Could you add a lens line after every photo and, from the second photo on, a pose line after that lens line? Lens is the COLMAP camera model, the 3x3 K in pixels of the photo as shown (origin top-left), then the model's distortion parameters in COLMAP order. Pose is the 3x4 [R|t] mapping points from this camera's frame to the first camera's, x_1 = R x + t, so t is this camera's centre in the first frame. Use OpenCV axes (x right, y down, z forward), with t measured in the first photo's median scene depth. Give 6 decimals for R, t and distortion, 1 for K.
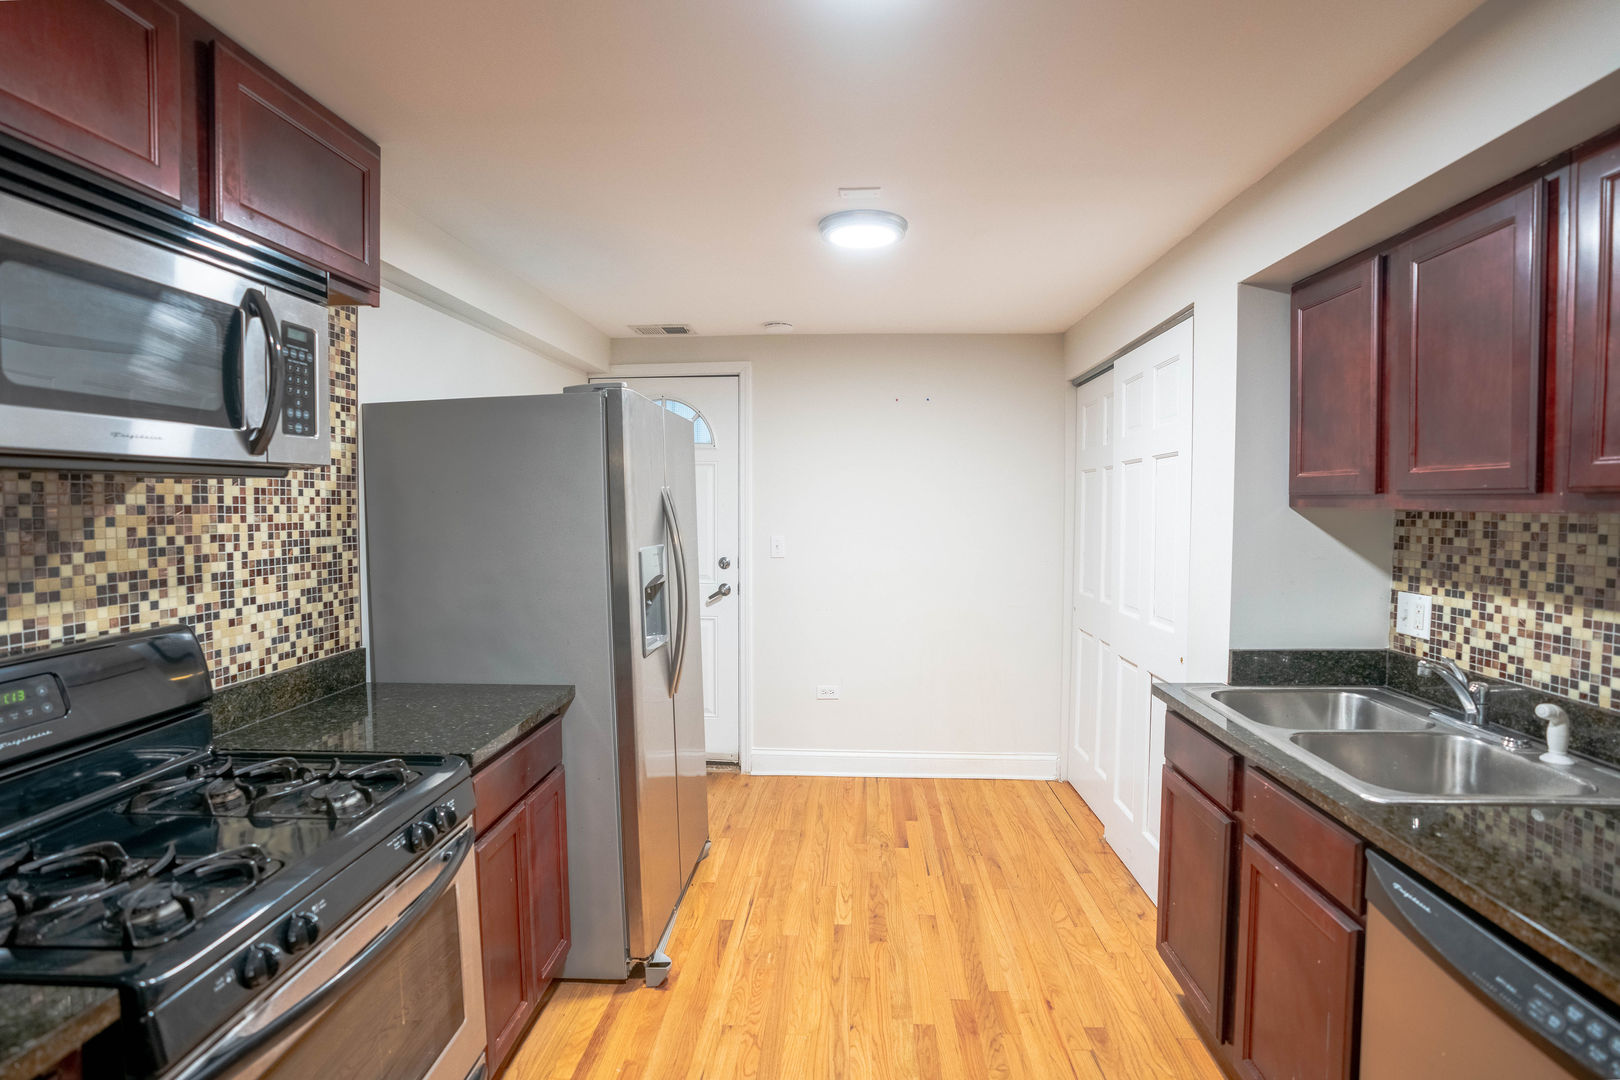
lens RADIAL K [[777.2, 0, 811.7], [0, 777.2, 533.7], [0, 0, 1]] dist [-0.074132, 0.034589]
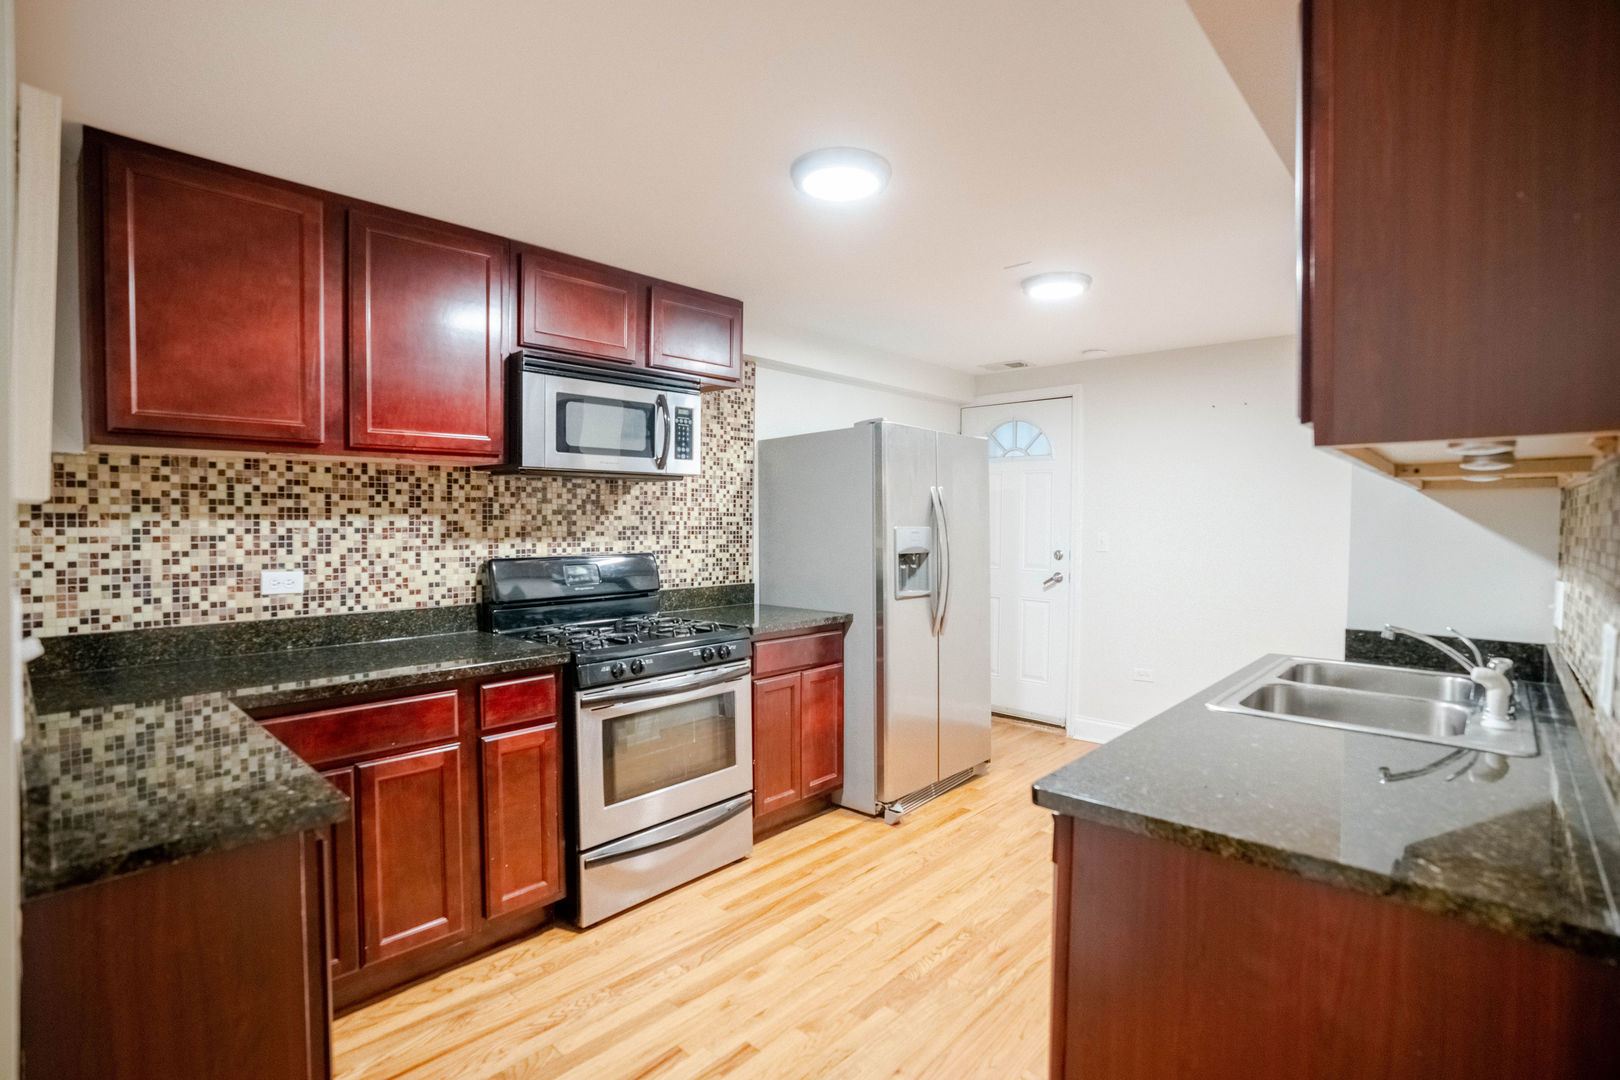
lens RADIAL K [[777.2, 0, 811.7], [0, 777.2, 533.7], [0, 0, 1]] dist [-0.074132, 0.034589]
pose [[0.770639, 0.017401, -0.637035, 0.763933], [-0.032361, 0.999406, -0.011848, 0.068908], [0.636450, 0.029746, 0.770744, -0.328213]]
